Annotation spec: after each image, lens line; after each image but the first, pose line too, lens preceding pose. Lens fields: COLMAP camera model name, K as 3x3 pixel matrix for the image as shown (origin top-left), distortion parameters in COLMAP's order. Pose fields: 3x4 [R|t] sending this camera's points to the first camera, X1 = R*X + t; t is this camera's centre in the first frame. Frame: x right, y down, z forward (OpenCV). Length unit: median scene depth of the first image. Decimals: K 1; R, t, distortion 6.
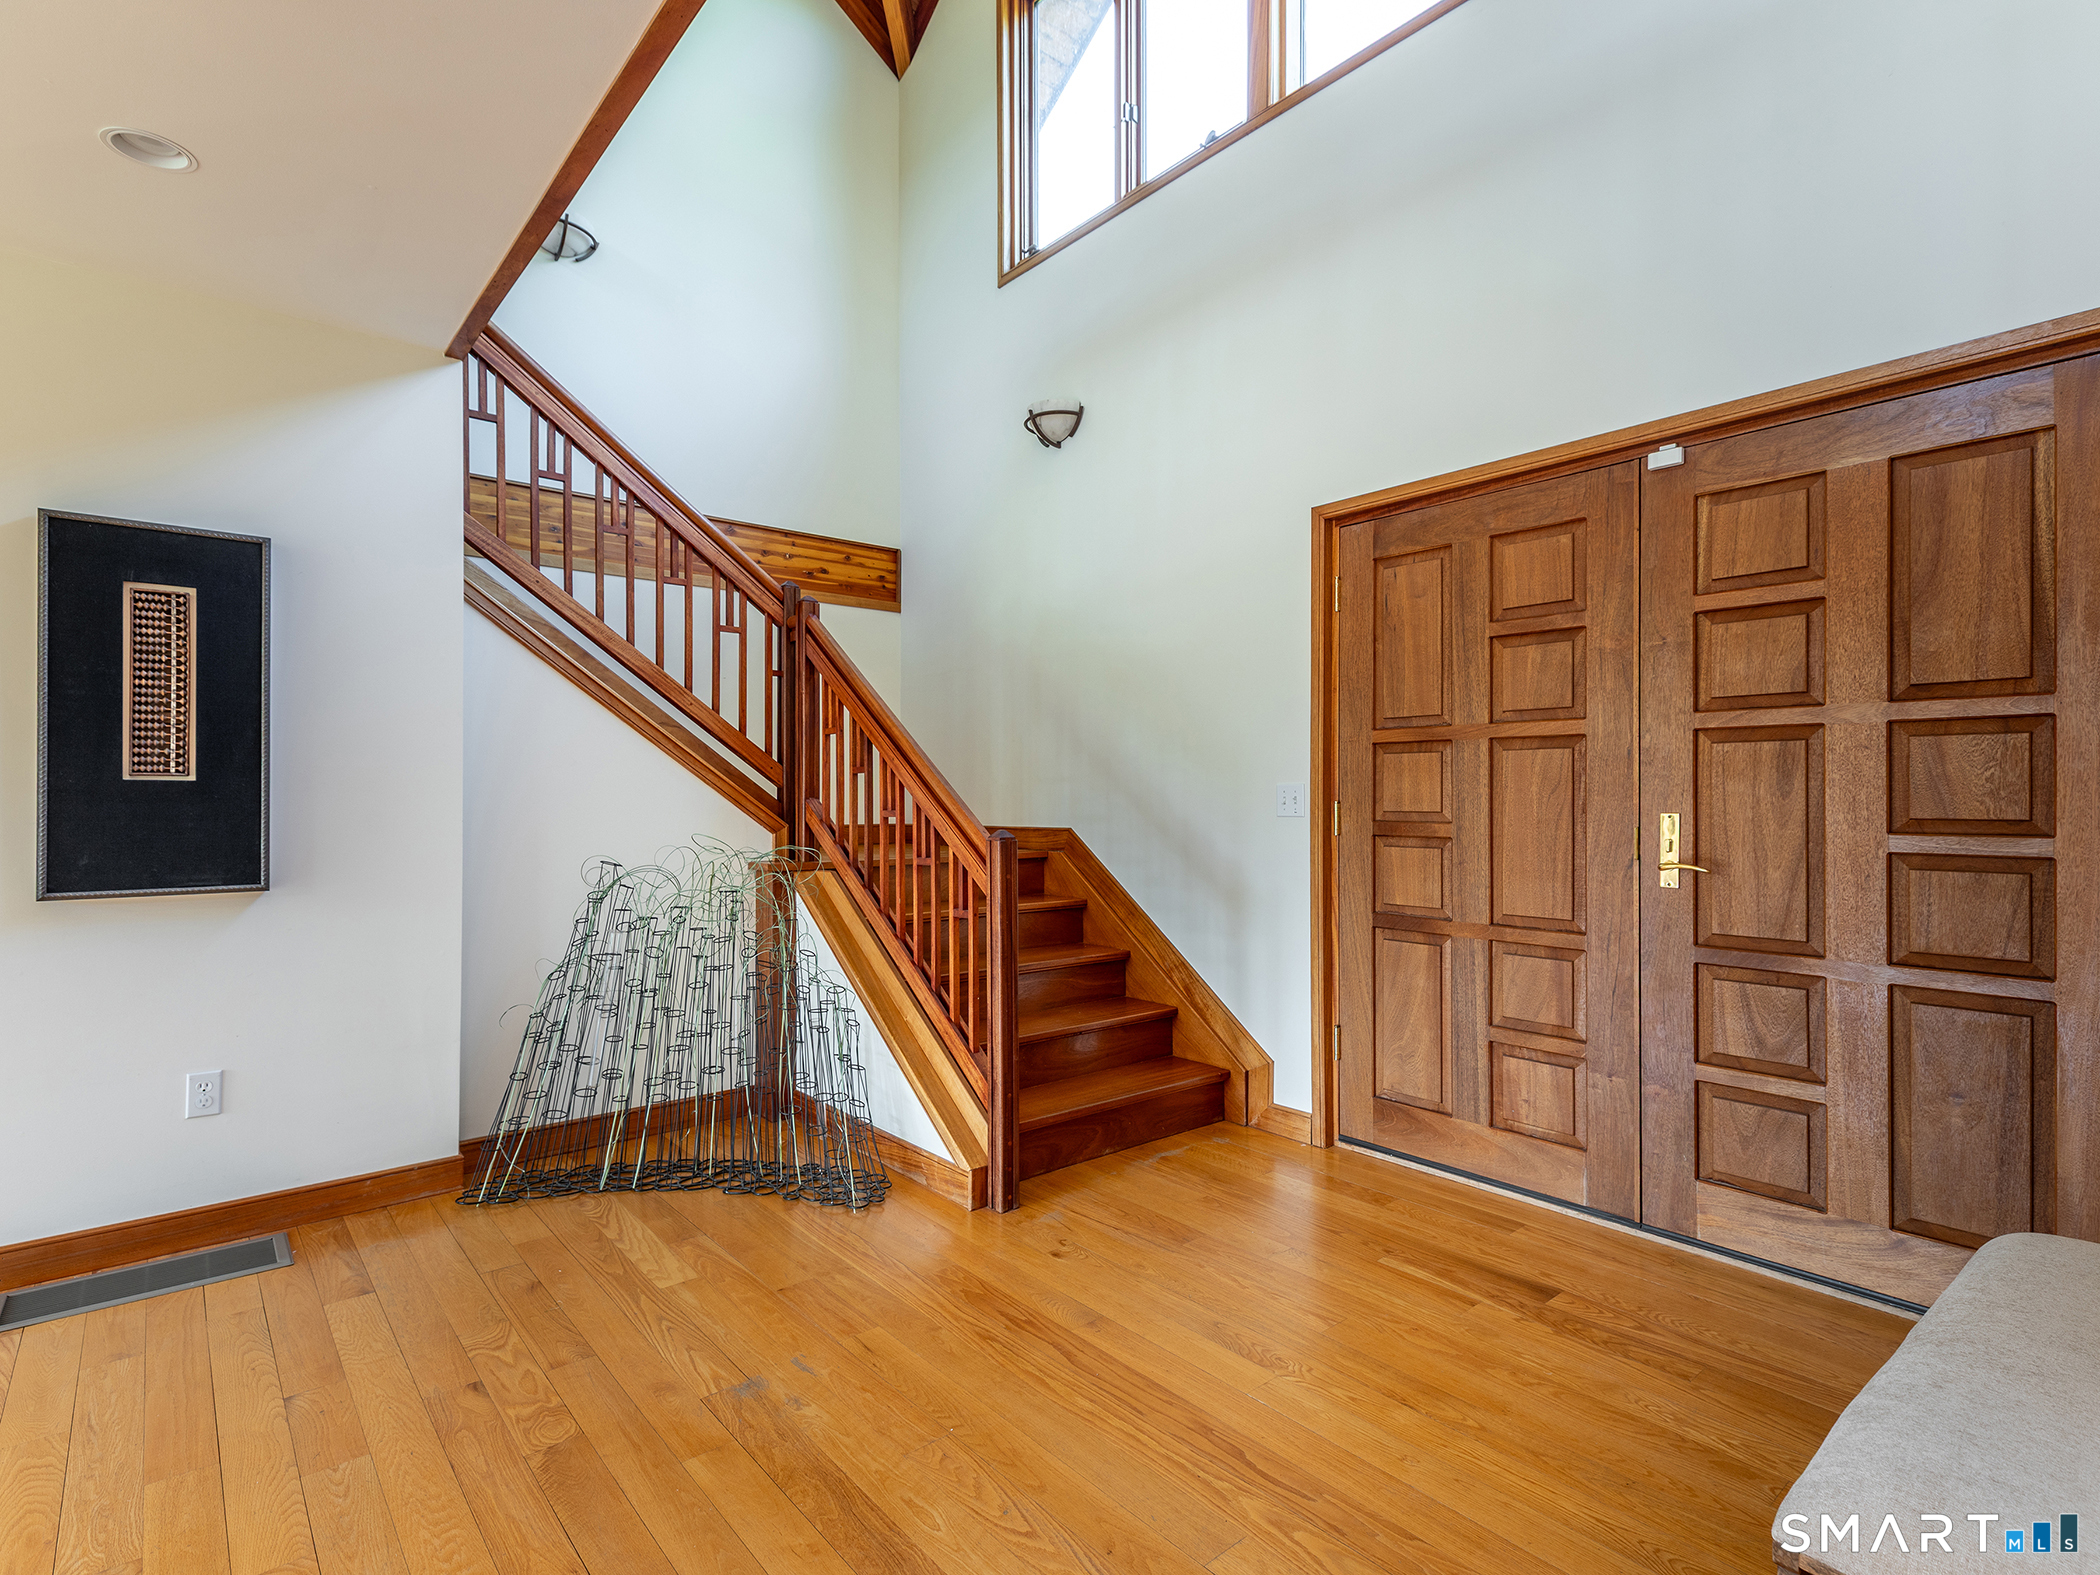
lens RADIAL K [[1064.7, 0, 1053.9], [0, 1064.7, 787.0], [0, 0, 1]] dist [0.025746, -0.000052]
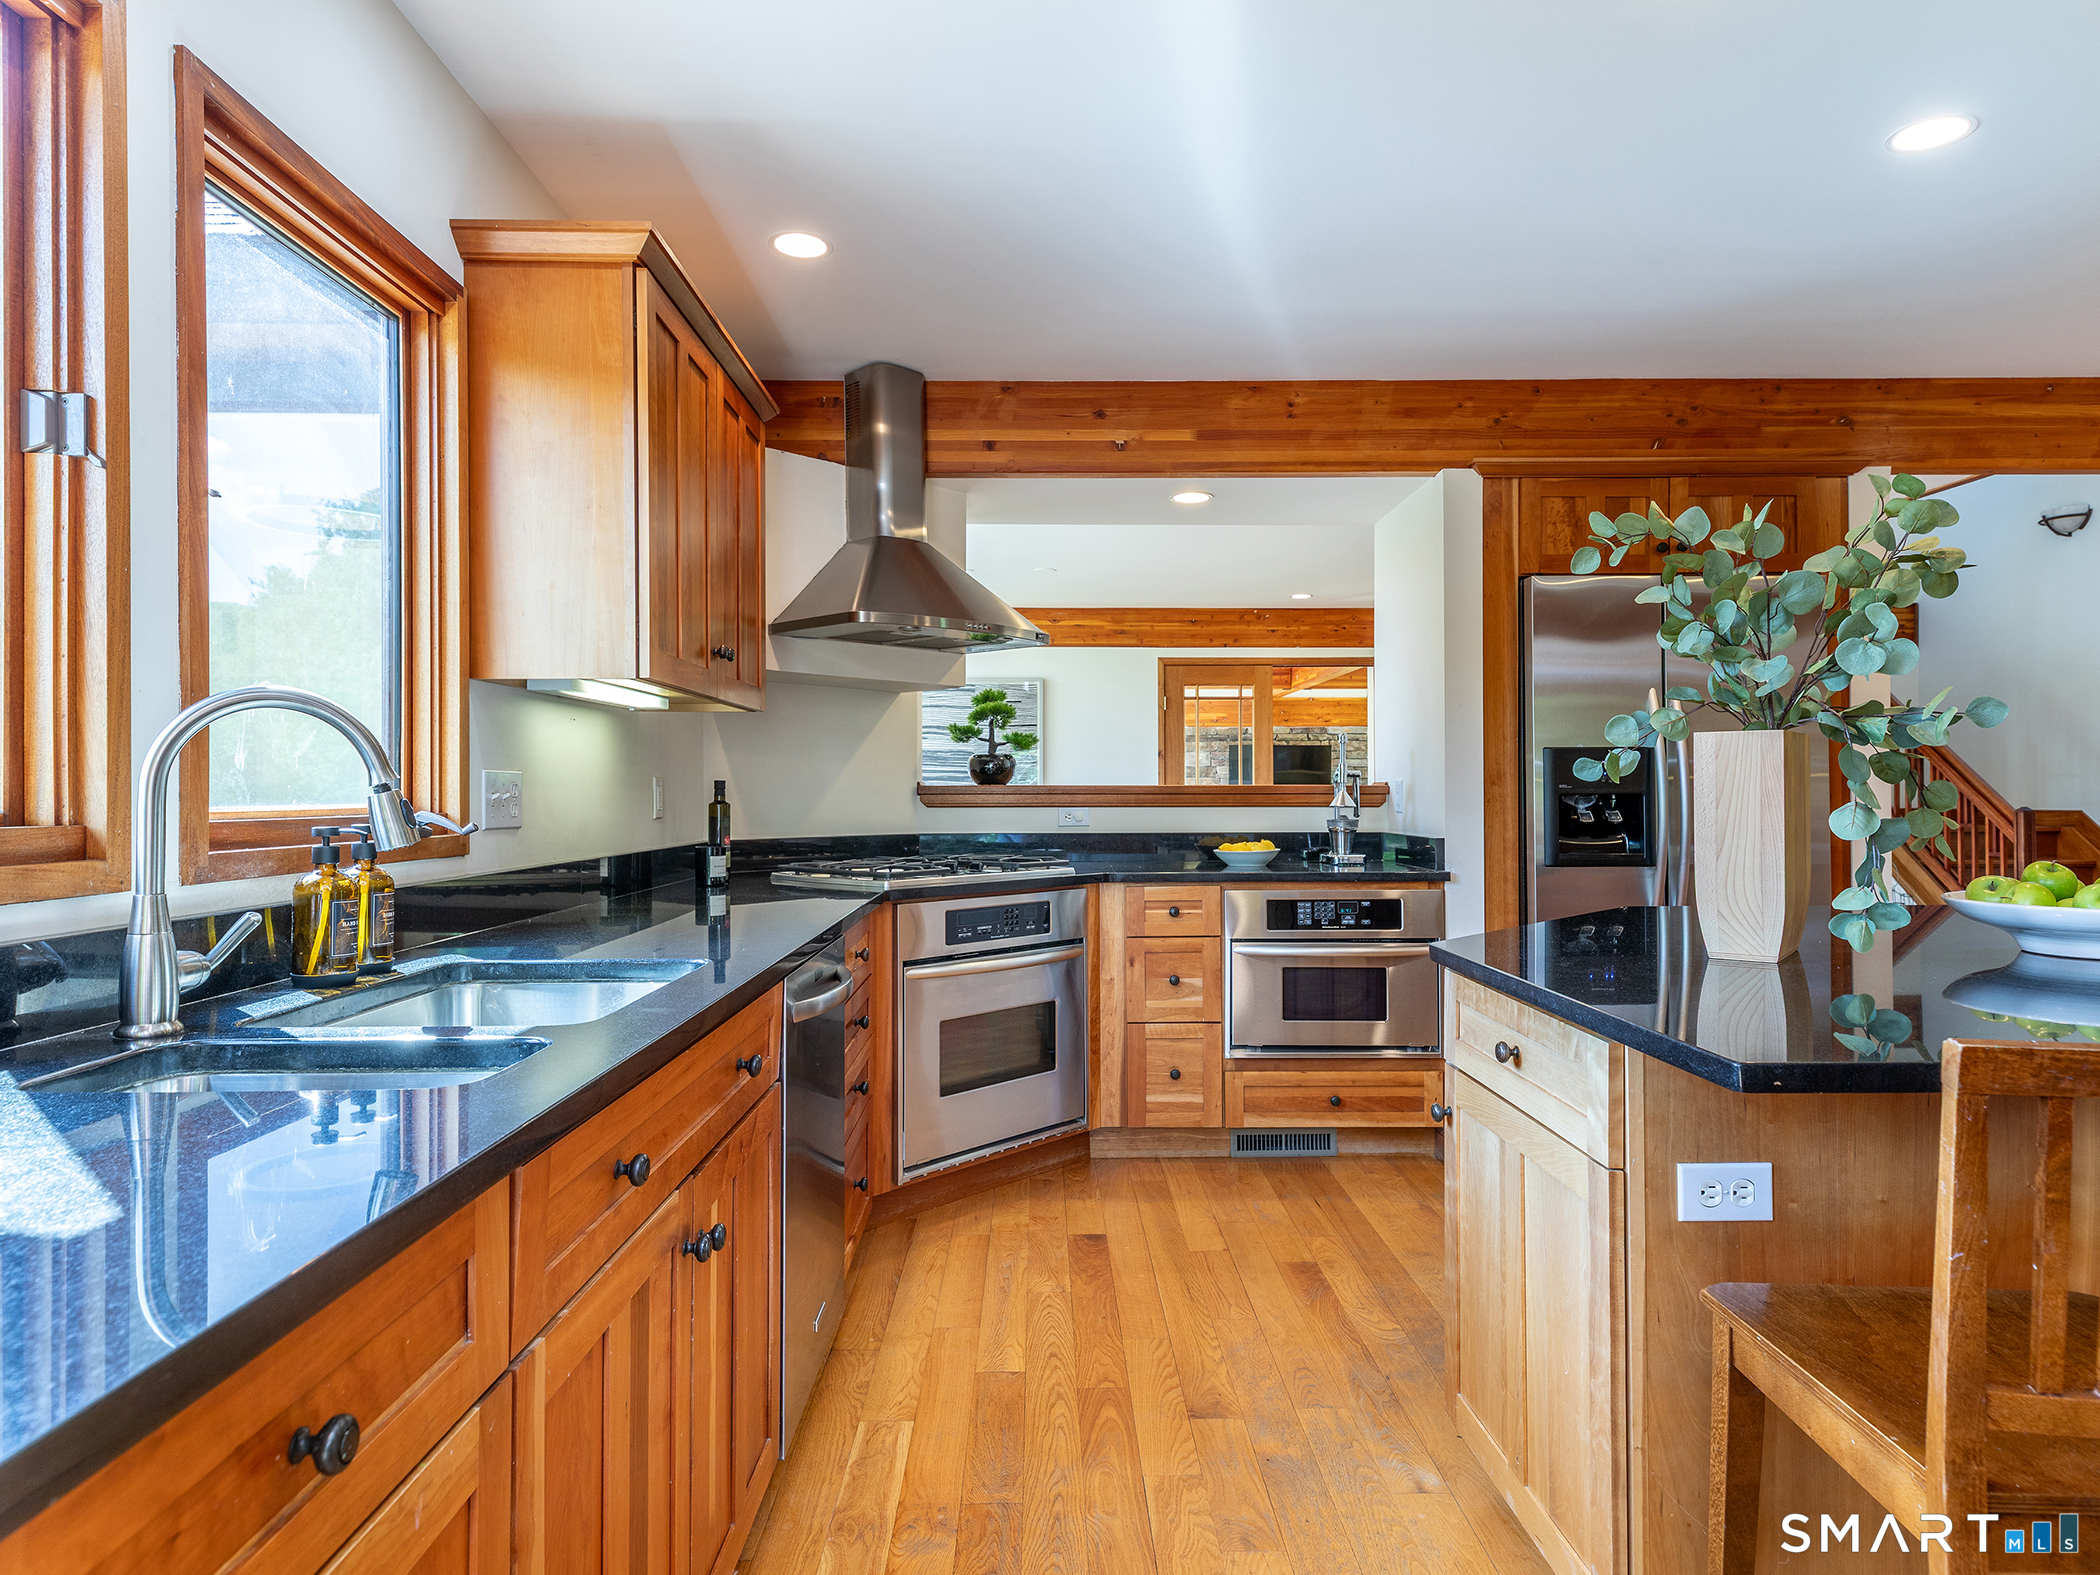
lens RADIAL K [[1246.8, 0, 1039.9], [0, 1246.8, 777.2], [0, 0, 1]] dist [-0.003715, -0.000592]
pose [[0.763794, -0.004437, -0.645445, 0.026268], [0.000563, 0.999981, -0.006208, 0.003178], [0.645460, 0.004378, 0.763782, -1.210114]]
